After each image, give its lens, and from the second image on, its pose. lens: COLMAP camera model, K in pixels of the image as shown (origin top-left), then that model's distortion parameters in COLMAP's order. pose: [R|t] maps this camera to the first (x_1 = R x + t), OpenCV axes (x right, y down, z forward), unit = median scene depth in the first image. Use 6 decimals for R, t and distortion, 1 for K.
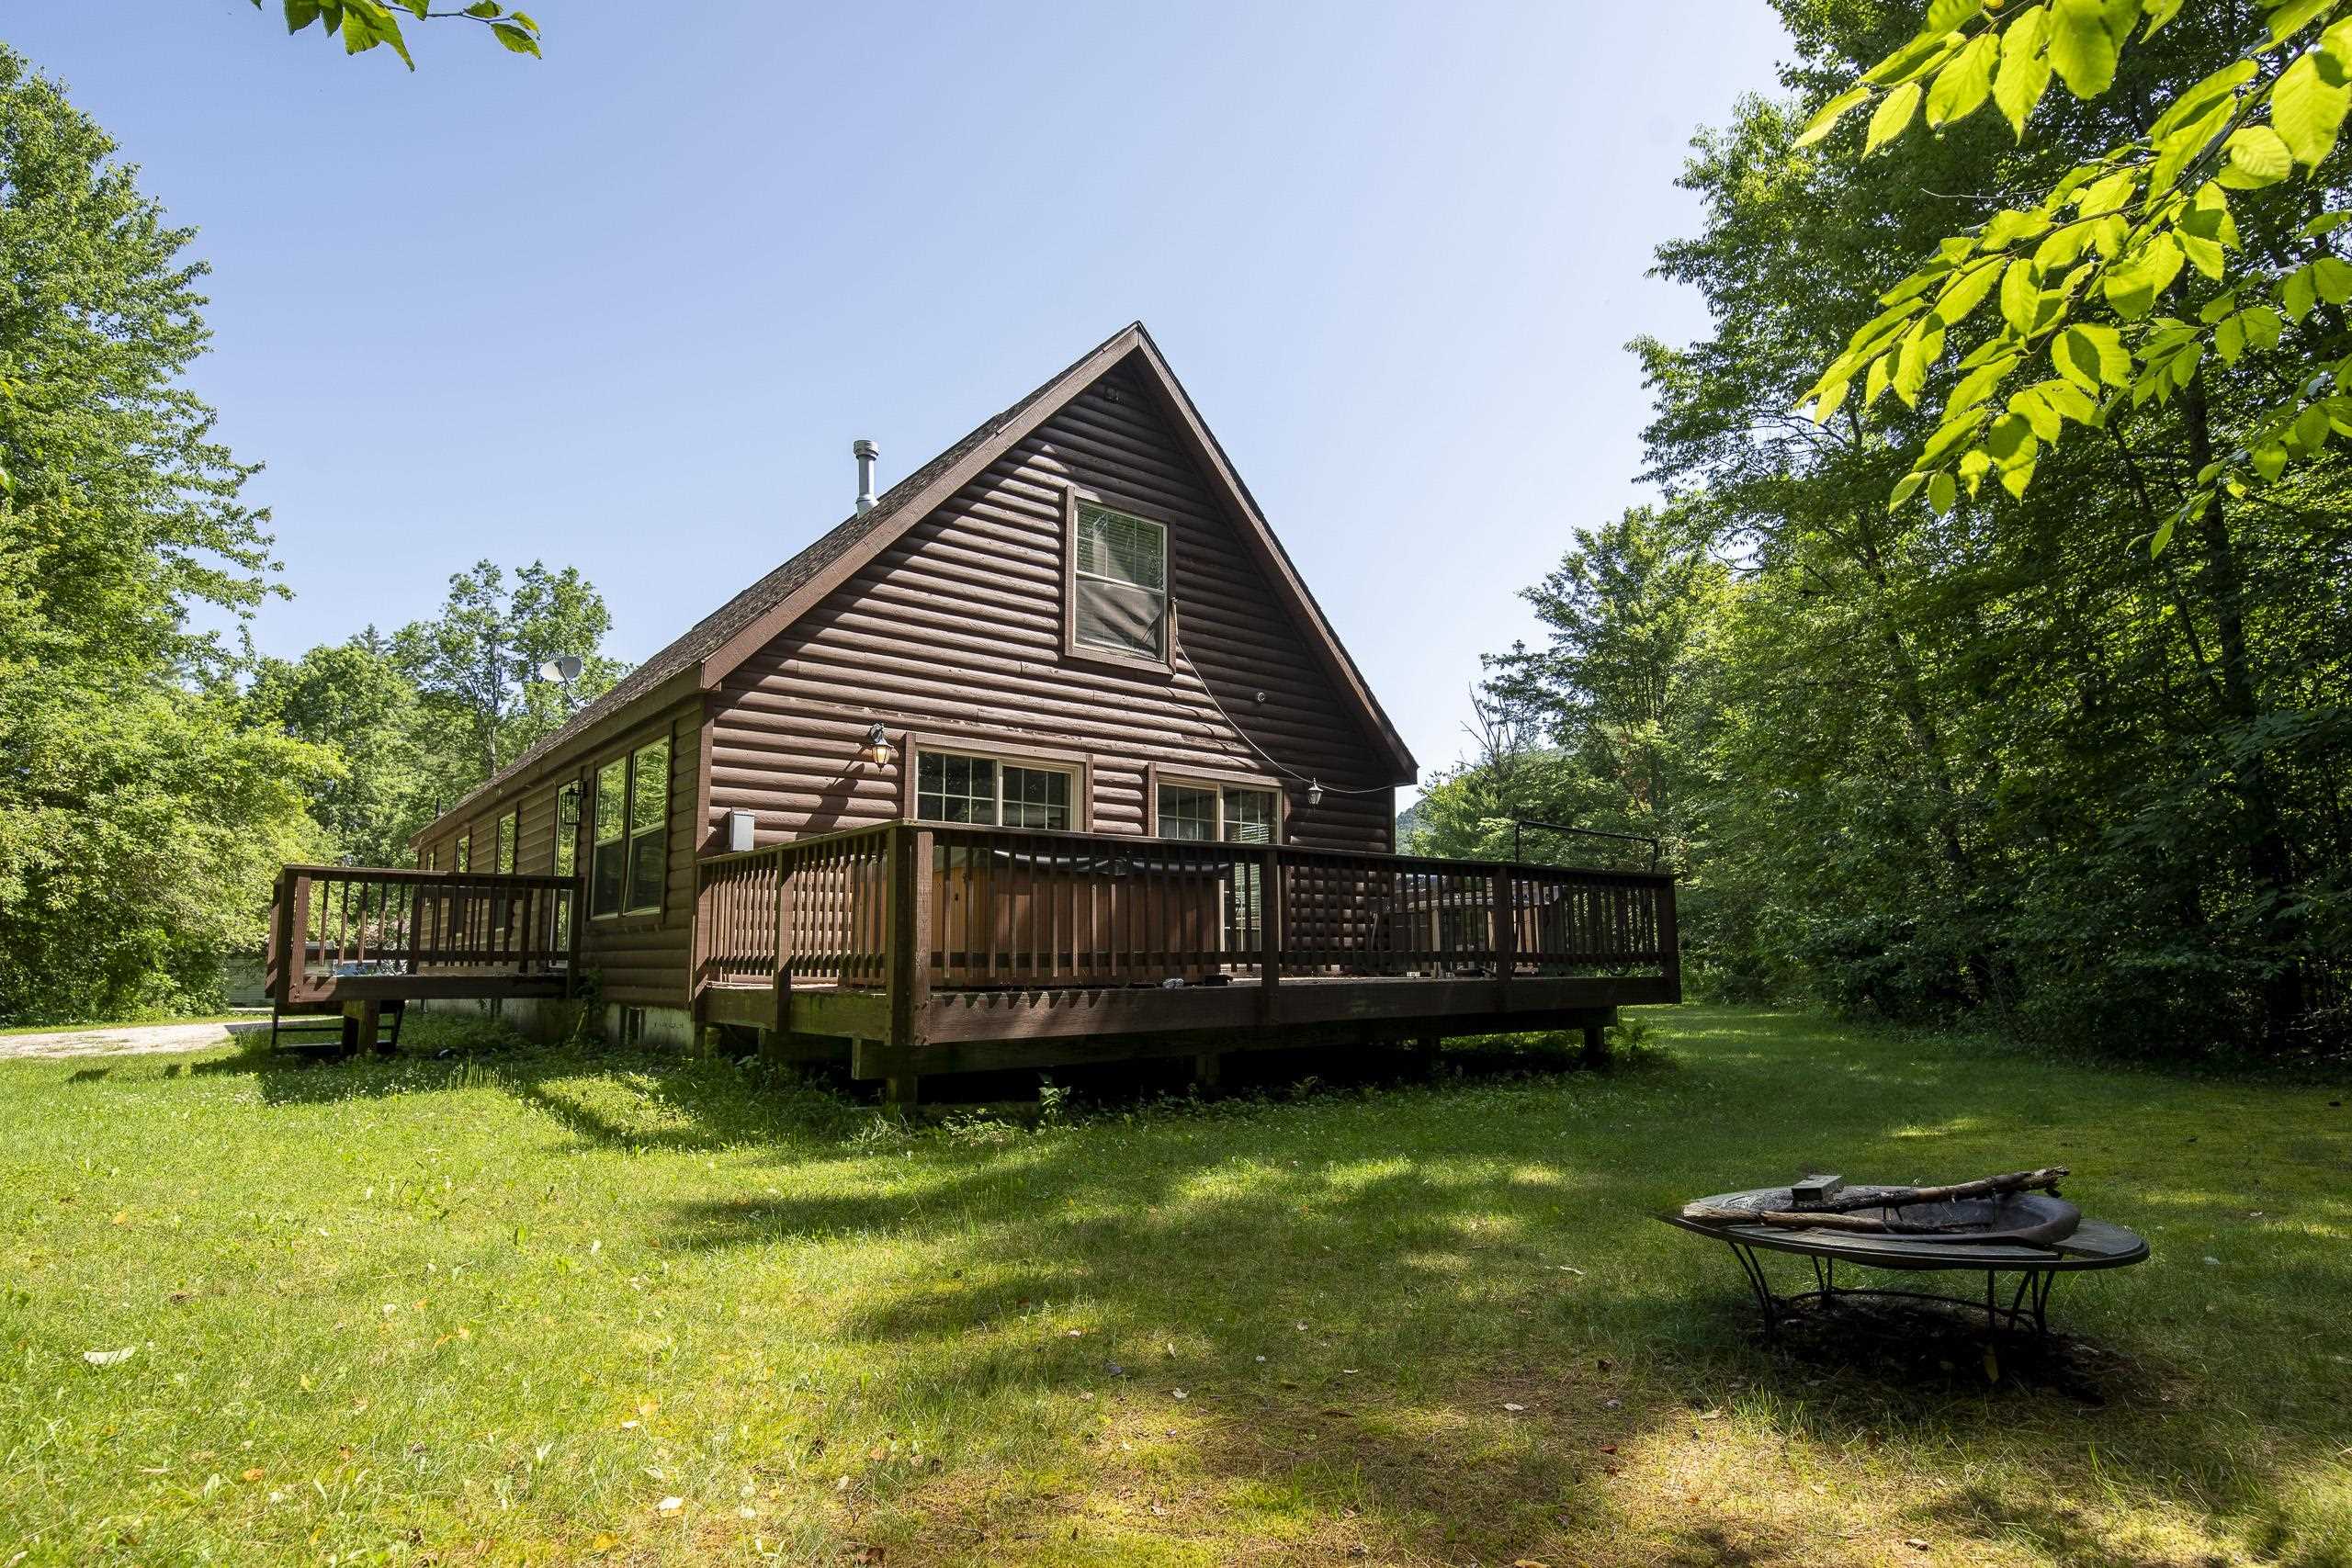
lens RADIAL K [[1157.3, 0, 1179.8], [0, 1157.3, 765.6], [0, 0, 1]] dist [0.004300, -0.006032]
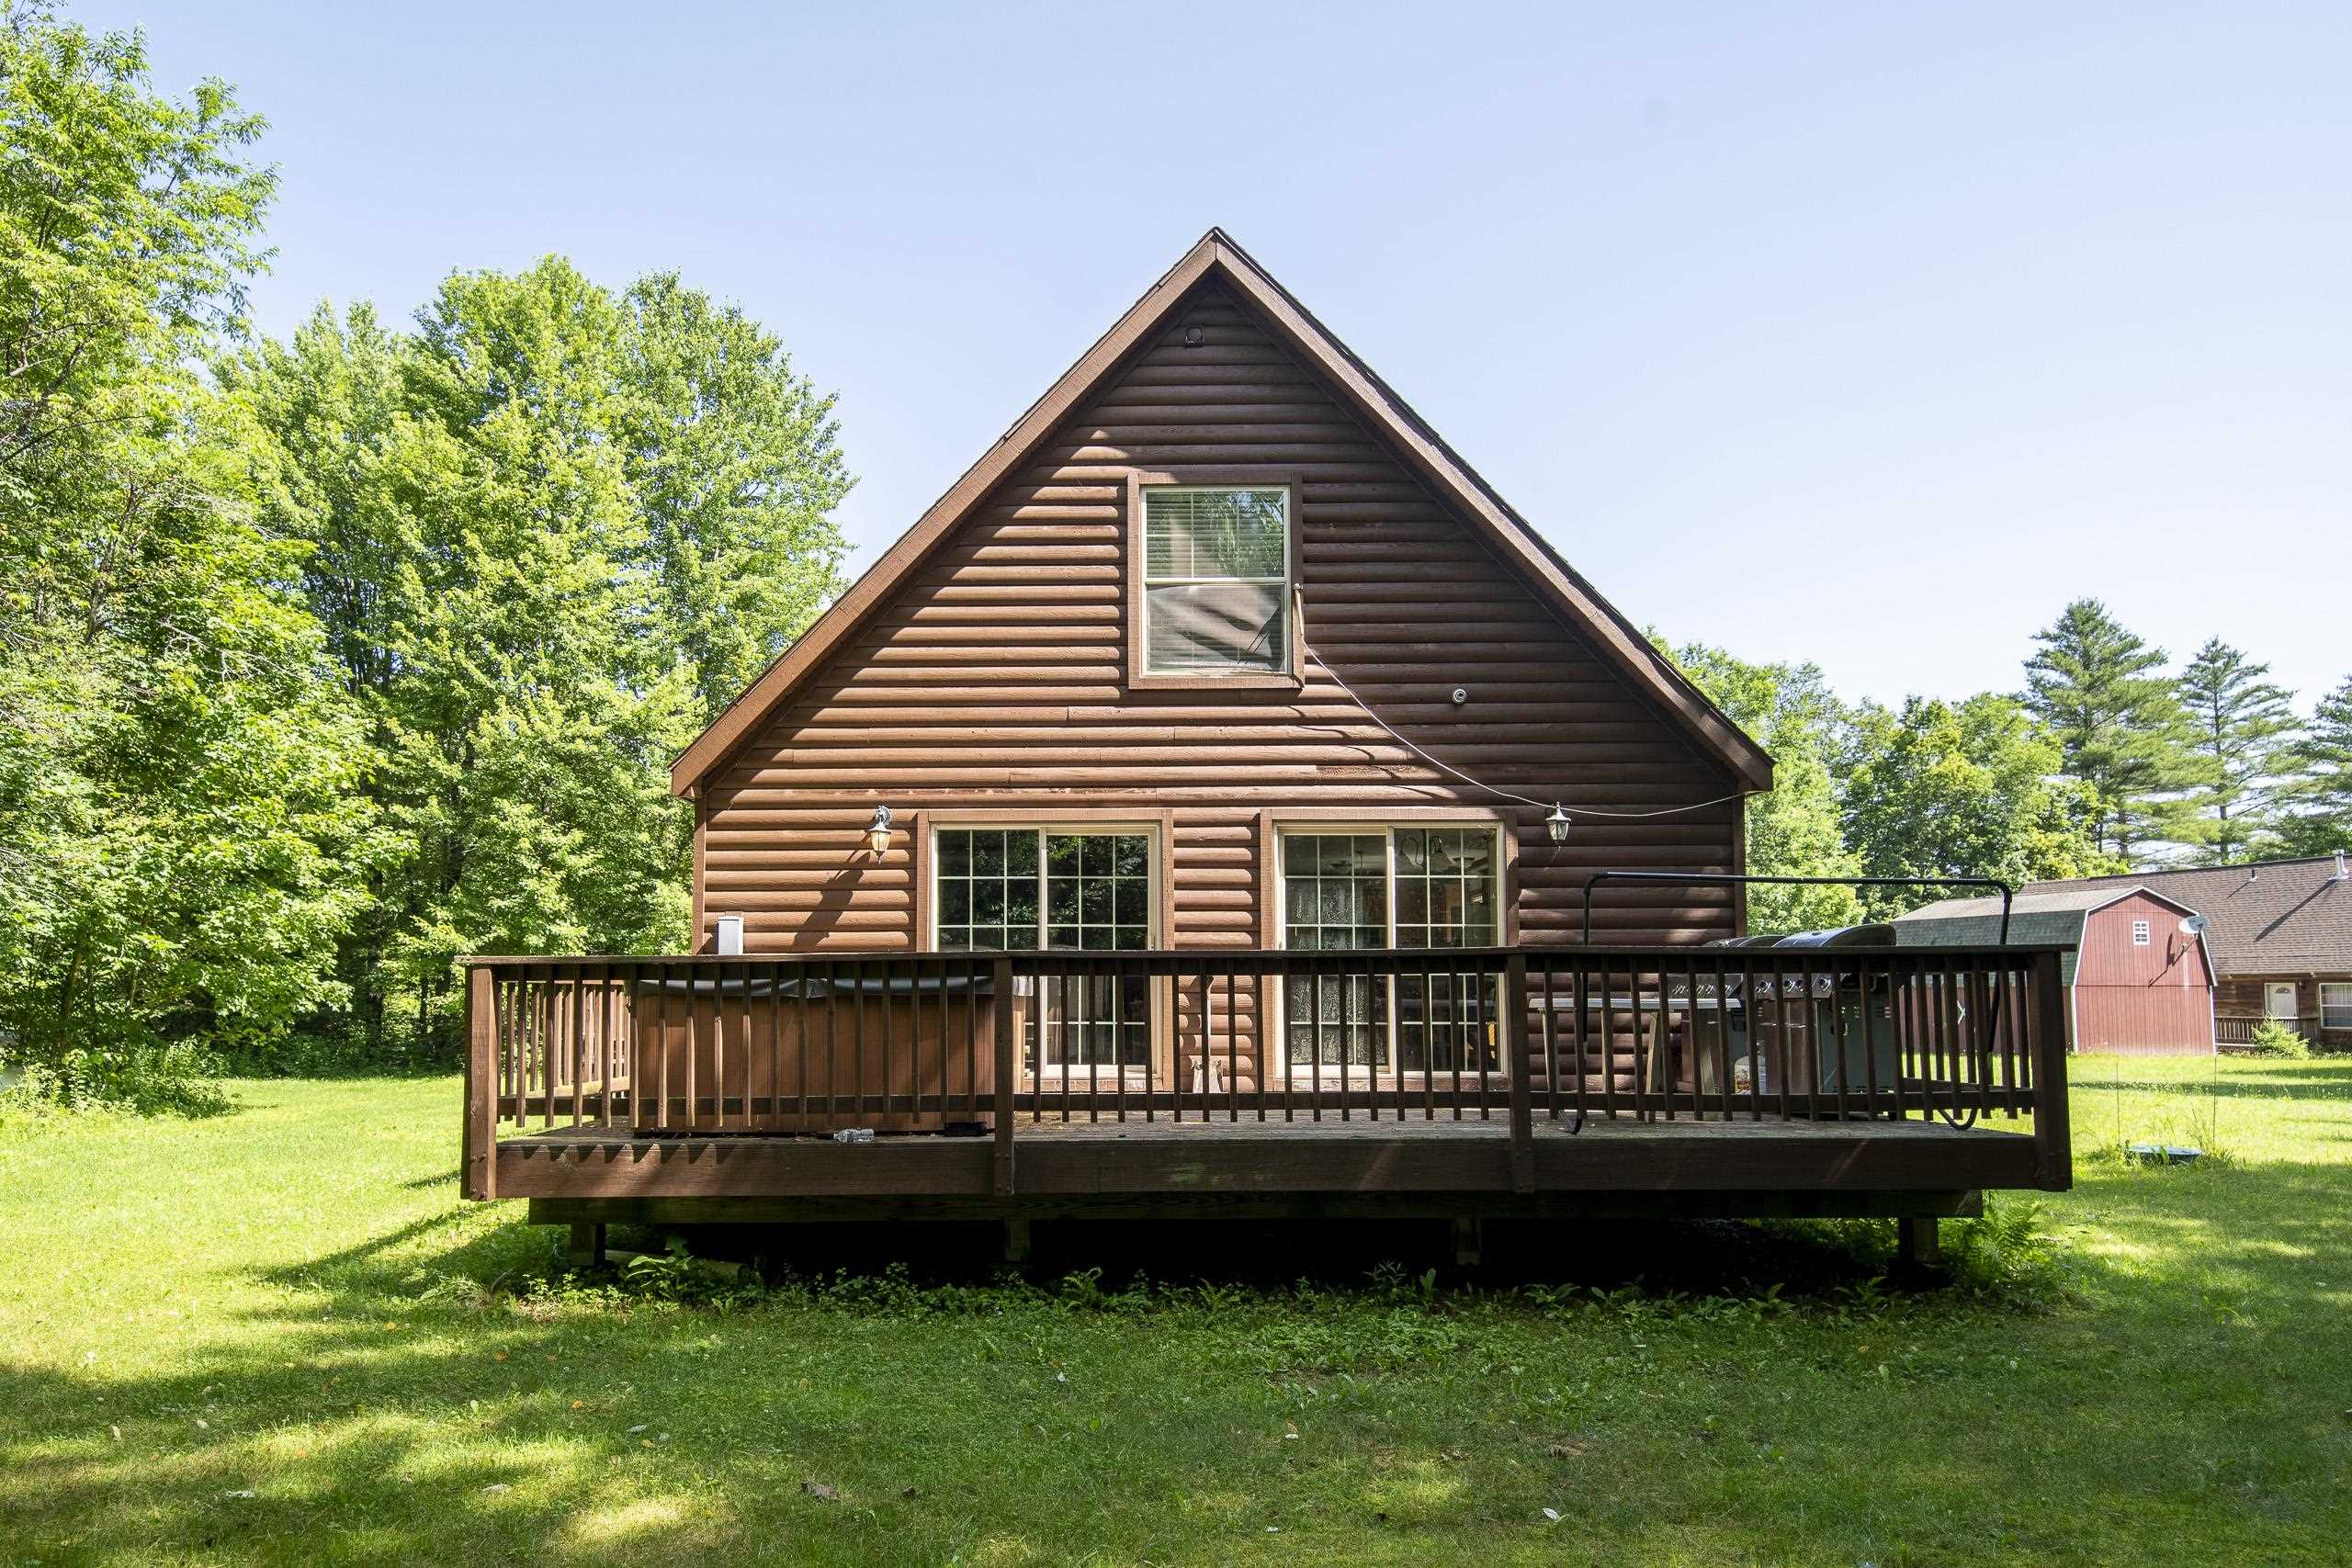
lens RADIAL K [[1307.4, 0, 1175.7], [0, 1307.4, 862.5], [0, 0, 1]] dist [-0.000368, -0.000304]
pose [[0.784536, -0.059540, -0.617218, 0.468858], [0.102619, 0.994121, 0.034538, -0.003578], [0.611533, -0.090435, 0.786034, 0.289134]]
